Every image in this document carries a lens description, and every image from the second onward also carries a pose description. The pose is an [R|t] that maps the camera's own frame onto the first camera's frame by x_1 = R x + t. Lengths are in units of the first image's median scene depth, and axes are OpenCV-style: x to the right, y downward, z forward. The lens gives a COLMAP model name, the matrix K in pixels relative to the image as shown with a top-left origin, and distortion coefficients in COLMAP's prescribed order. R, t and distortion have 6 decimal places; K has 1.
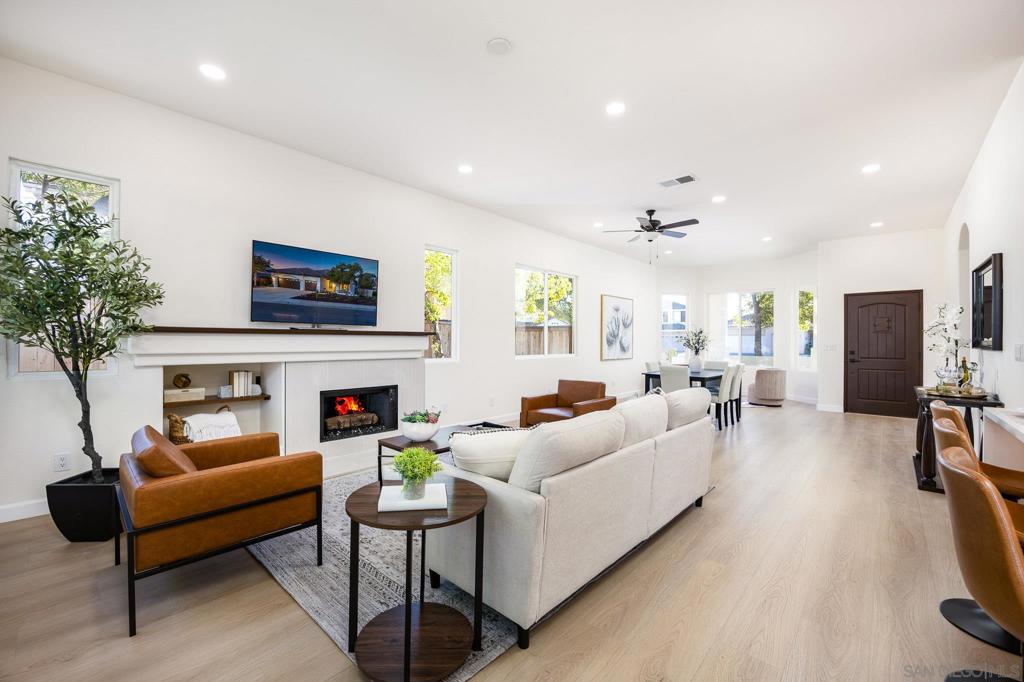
lens RADIAL K [[417.3, 0, 509.6], [0, 417.3, 341.4], [0, 0, 1]] dist [-0.015721, 0.000120]
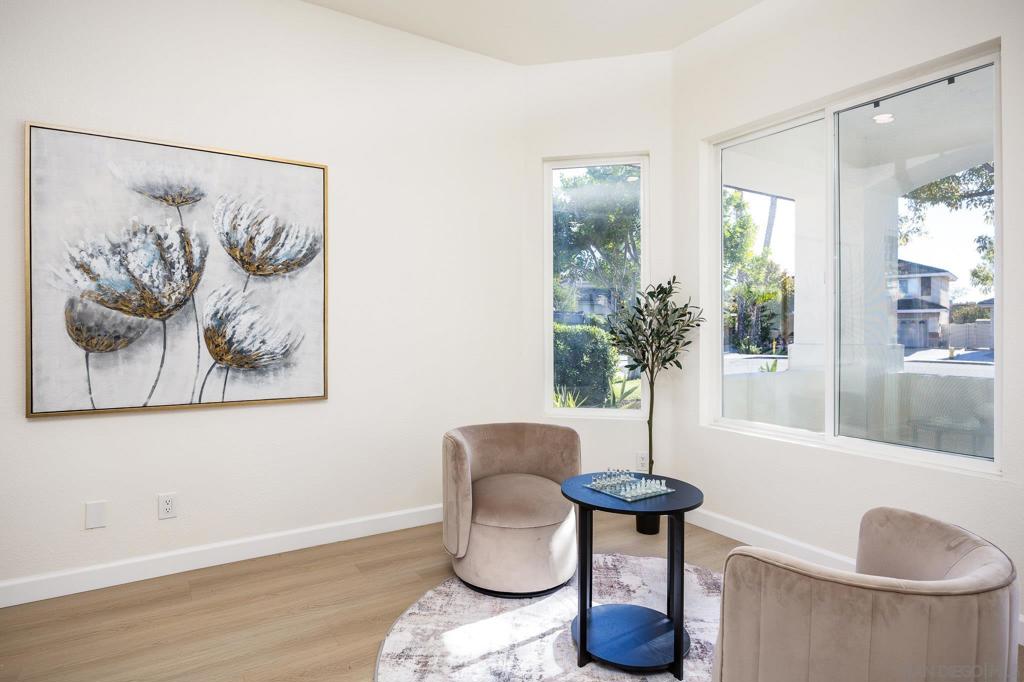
lens RADIAL K [[560.3, 0, 497.1], [0, 560.3, 333.8], [0, 0, 1]] dist [-0.000911, -0.002879]
pose [[0.960139, -0.003320, -0.279504, 1.046053], [0.004610, 0.999982, 0.003957, 0.002803], [0.279486, -0.005088, 0.960136, 1.485034]]
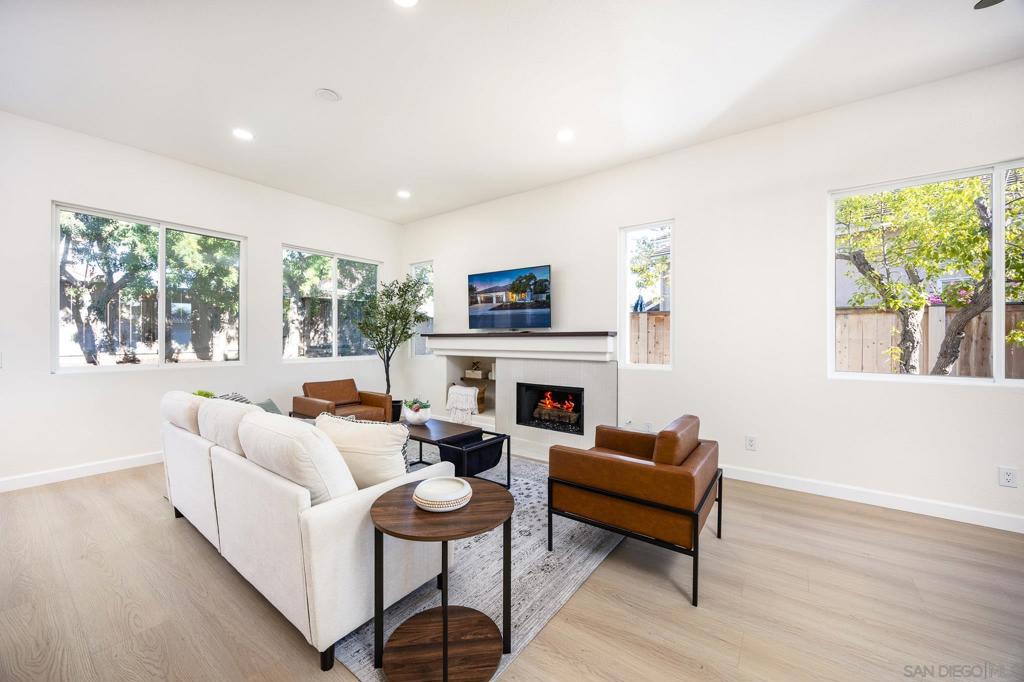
lens RADIAL K [[393.0, 0, 499.9], [0, 393.0, 336.9], [0, 0, 1]] dist [-0.003097, -0.000788]
pose [[0.086737, -0.007601, -0.996202, 0.668607], [-0.001180, 0.999969, -0.007733, -0.006176], [0.996231, 0.001846, 0.086726, 0.810982]]
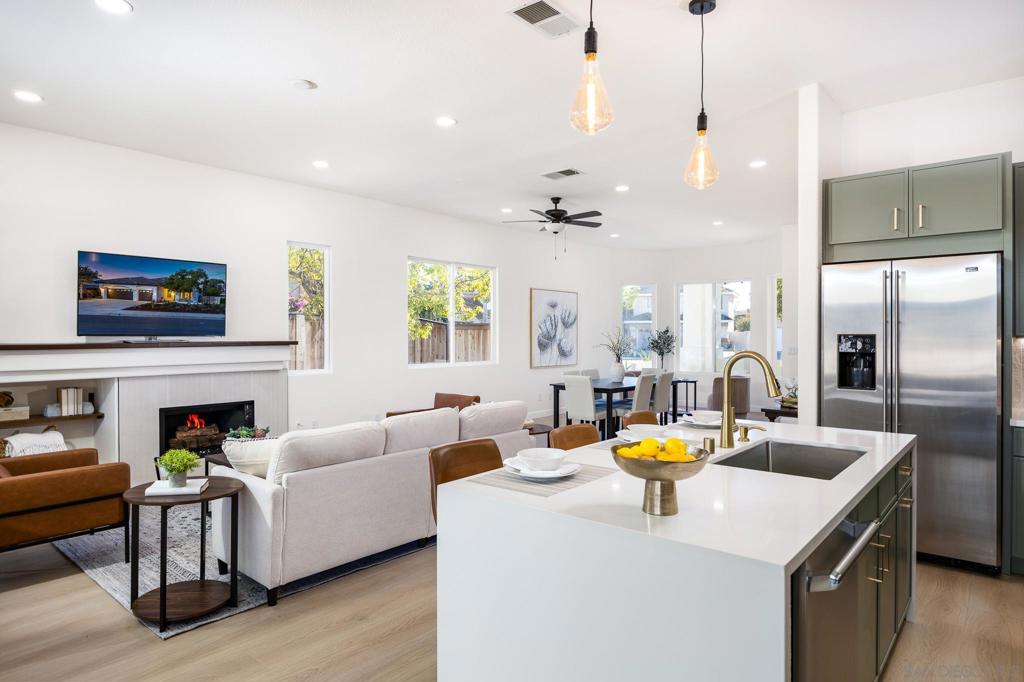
lens RADIAL K [[587.2, 0, 509.3], [0, 587.2, 342.1], [0, 0, 1]] dist [-0.001422, -0.004679]
pose [[0.999449, -0.007118, 0.032422, 0.265482], [0.006787, 0.999924, 0.010328, -0.034194], [-0.032493, -0.010102, 0.999421, -0.309052]]
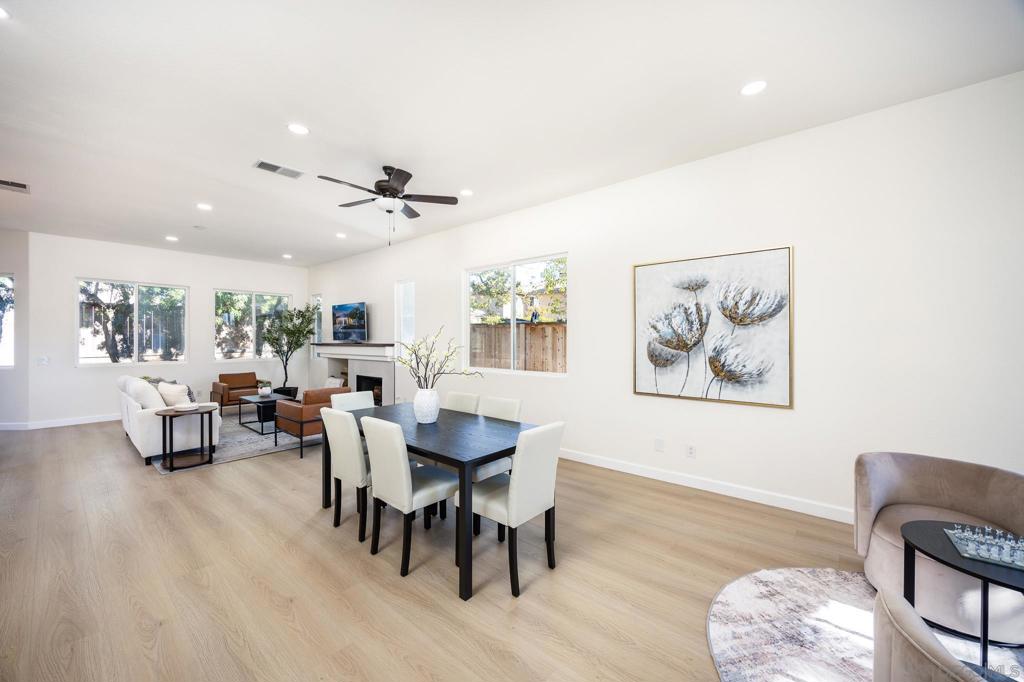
lens RADIAL K [[393.0, 0, 508.7], [0, 393.0, 339.7], [0, 0, 1]] dist [-0.003097, -0.000788]
pose [[0.033569, -0.003481, -0.999430, 1.339136], [0.000636, 0.999994, -0.003461, -0.035935], [0.999436, -0.000519, 0.033571, 1.574275]]
